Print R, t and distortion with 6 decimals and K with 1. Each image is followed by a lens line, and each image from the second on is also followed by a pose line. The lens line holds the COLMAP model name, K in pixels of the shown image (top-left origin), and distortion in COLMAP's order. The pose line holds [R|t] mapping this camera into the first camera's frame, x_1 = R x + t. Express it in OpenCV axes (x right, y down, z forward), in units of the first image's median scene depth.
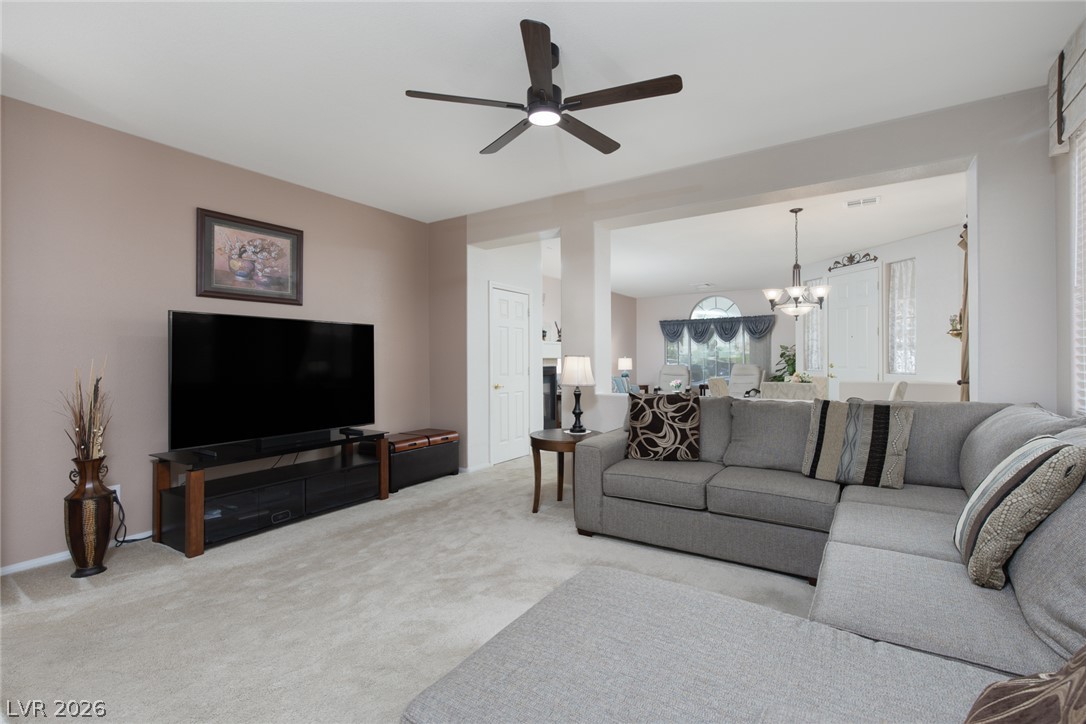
lens RADIAL K [[487.5, 0, 548.7], [0, 487.5, 362.7], [0, 0, 1]] dist [0.003747, -0.001490]
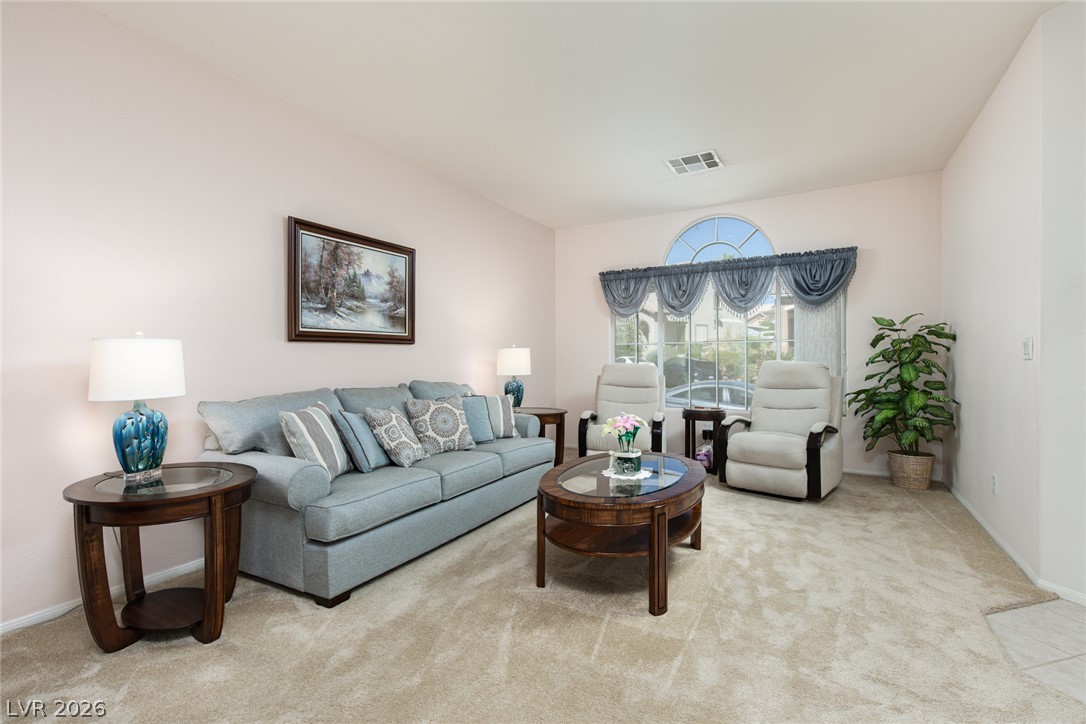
lens RADIAL K [[487.5, 0, 567.7], [0, 487.5, 358.9], [0, 0, 1]] dist [0.003747, -0.001490]
pose [[0.996577, 0.000231, 0.082666, 0.380030], [0.000445, 0.999967, -0.008151, 0.007177], [-0.082665, 0.008160, 0.996544, 1.282550]]
